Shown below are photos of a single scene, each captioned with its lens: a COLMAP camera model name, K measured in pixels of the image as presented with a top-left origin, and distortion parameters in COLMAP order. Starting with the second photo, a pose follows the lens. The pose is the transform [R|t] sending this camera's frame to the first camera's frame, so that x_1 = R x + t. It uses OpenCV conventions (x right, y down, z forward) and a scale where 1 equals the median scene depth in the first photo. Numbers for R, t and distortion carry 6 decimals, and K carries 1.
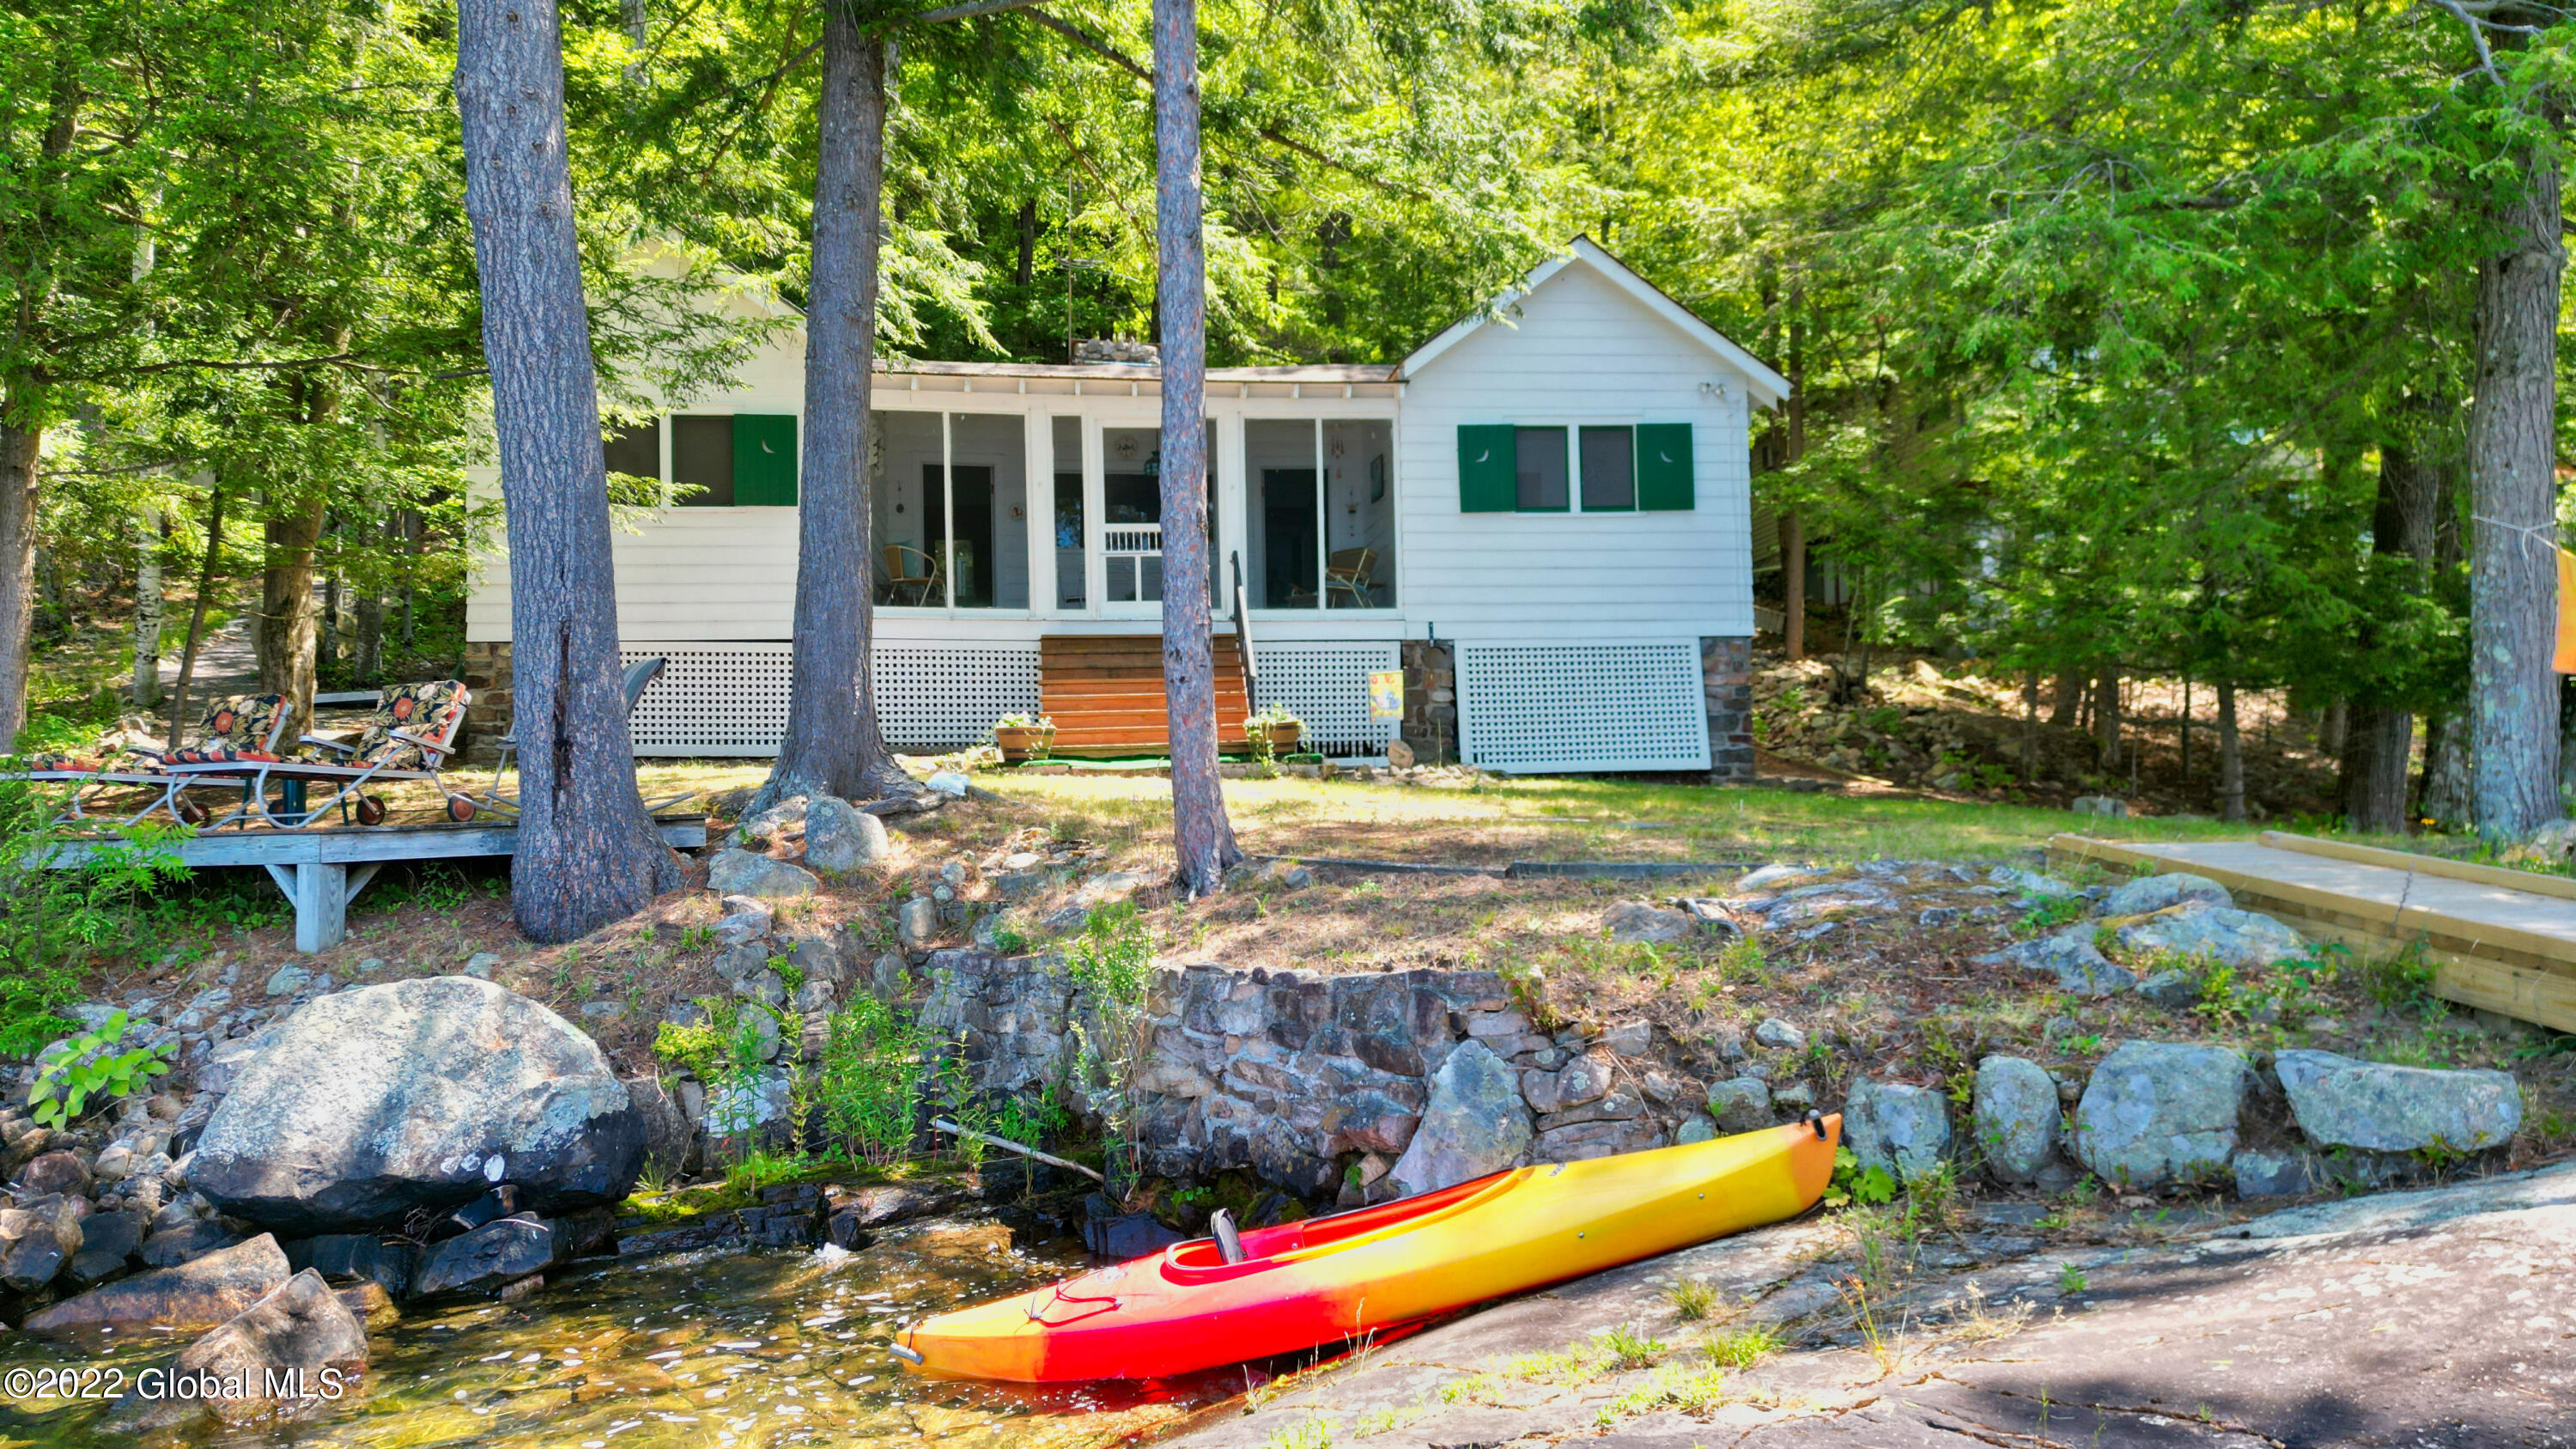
lens RADIAL K [[1748.6, 0, 1289.1], [0, 1748.6, 732.6], [0, 0, 1]] dist [0.076549, -0.081332]
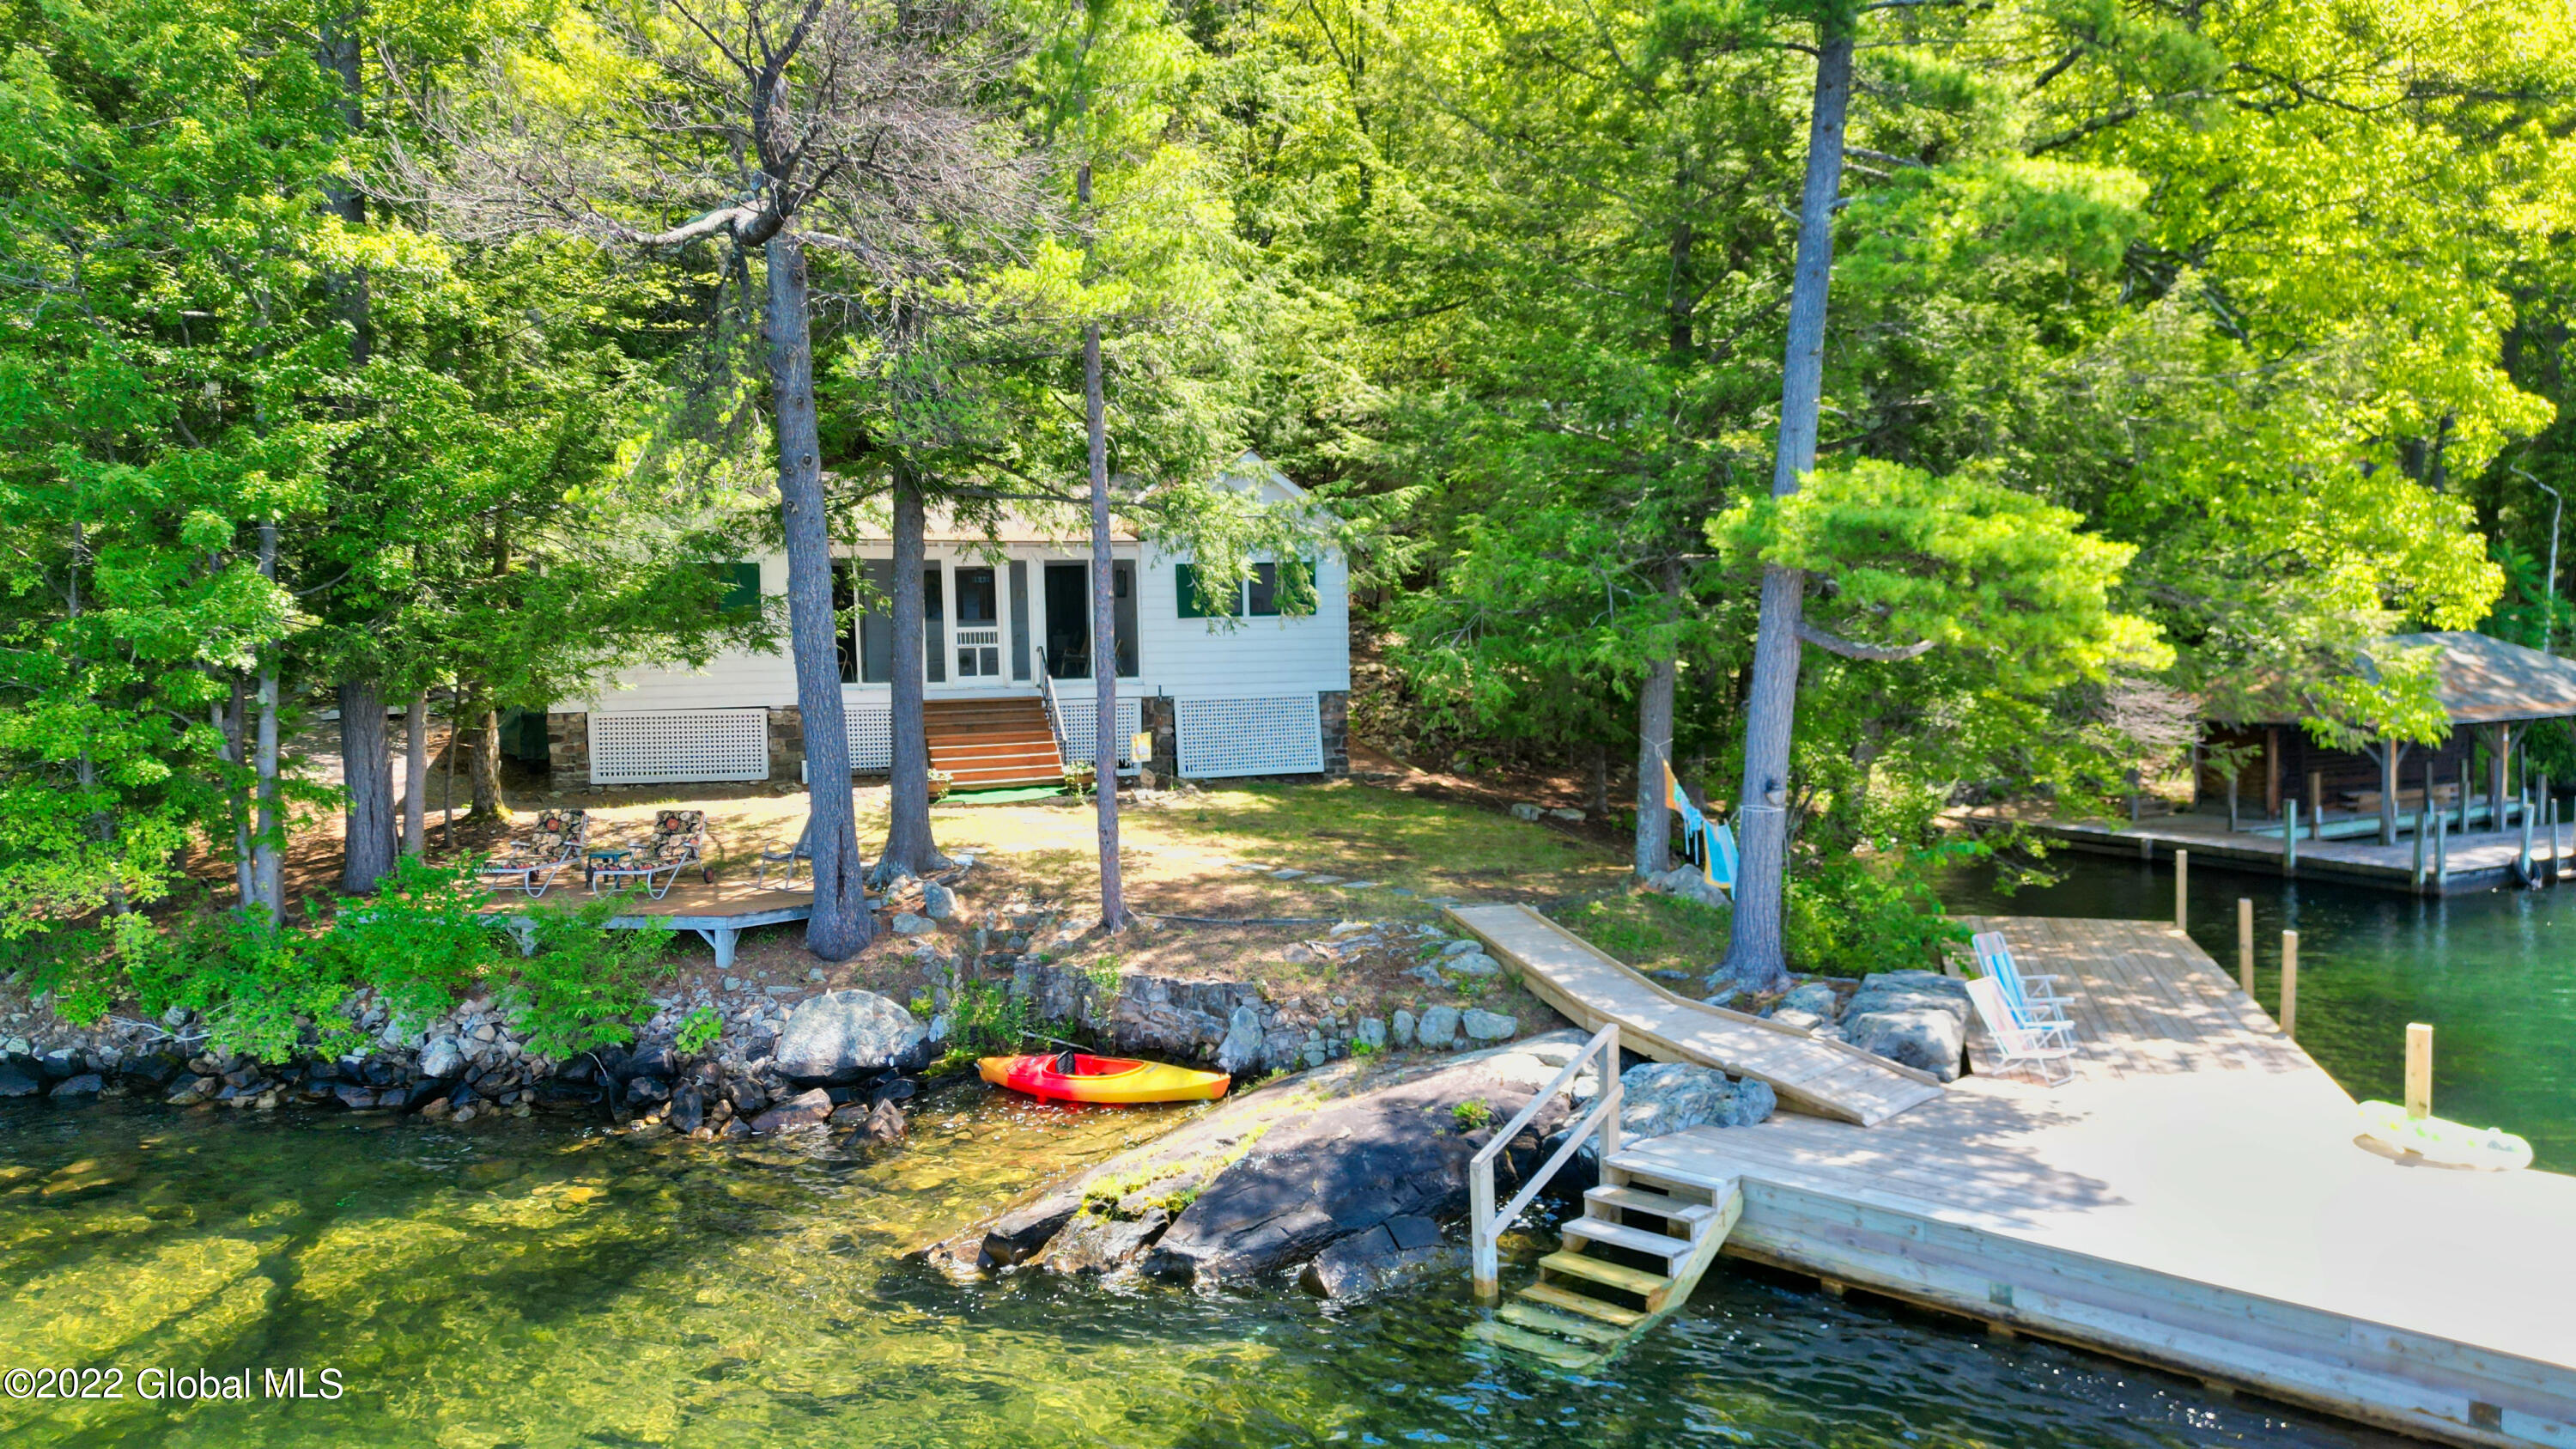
lens RADIAL K [[1748.6, 0, 1289.1], [0, 1748.6, 732.6], [0, 0, 1]] dist [0.076549, -0.081332]
pose [[0.977212, -0.011591, 0.211949, -0.321649], [-0.012789, 0.993479, 0.113294, -0.451008], [-0.211880, -0.113423, 0.970692, -1.345675]]
